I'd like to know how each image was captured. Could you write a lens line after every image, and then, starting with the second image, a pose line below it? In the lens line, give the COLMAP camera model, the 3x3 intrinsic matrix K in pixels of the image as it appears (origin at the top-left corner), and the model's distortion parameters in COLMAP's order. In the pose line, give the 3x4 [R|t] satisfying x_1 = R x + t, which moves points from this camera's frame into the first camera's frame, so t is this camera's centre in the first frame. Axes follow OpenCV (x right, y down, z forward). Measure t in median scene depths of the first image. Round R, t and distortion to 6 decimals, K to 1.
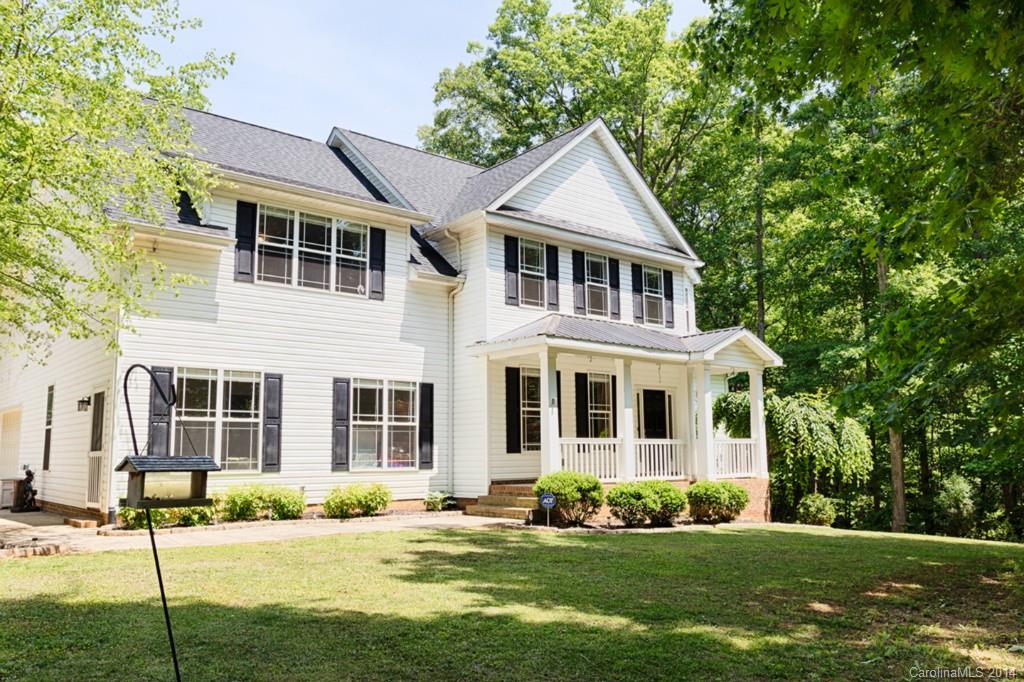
lens RADIAL K [[805.7, 0, 512.0], [0, 805.7, 341.0], [0, 0, 1]] dist [-0.006808, 0.001264]
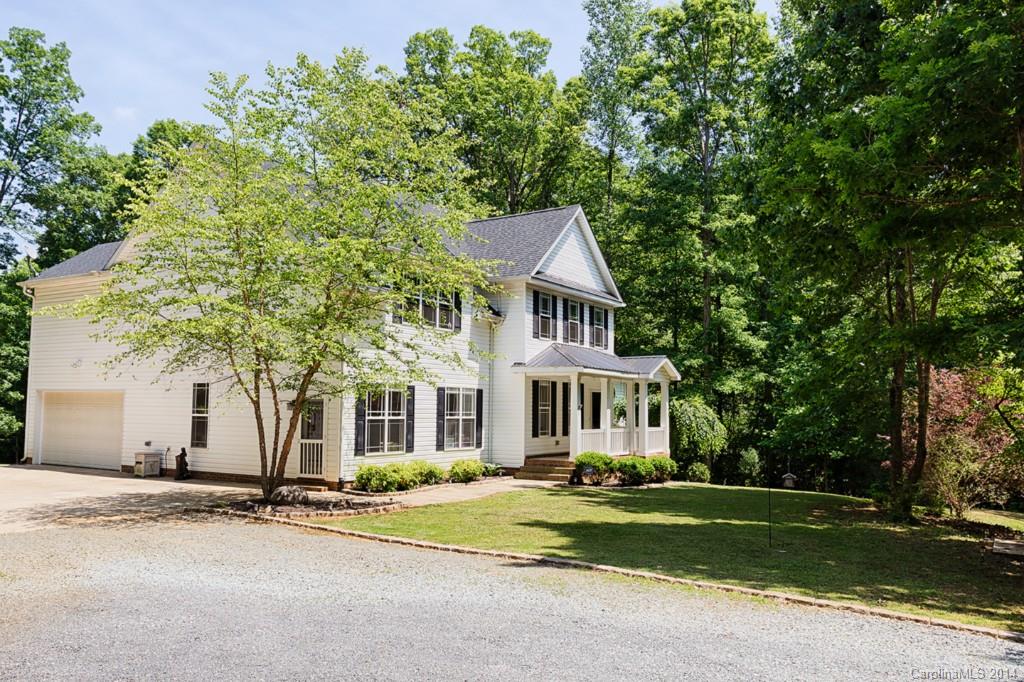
lens RADIAL K [[805.7, 0, 512.0], [0, 805.7, 341.0], [0, 0, 1]] dist [-0.006808, 0.001264]
pose [[0.947096, 0.045054, 0.317773, -0.517360], [-0.062649, 0.997004, 0.045365, -0.104235], [-0.314777, -0.062873, 0.947081, -0.392660]]
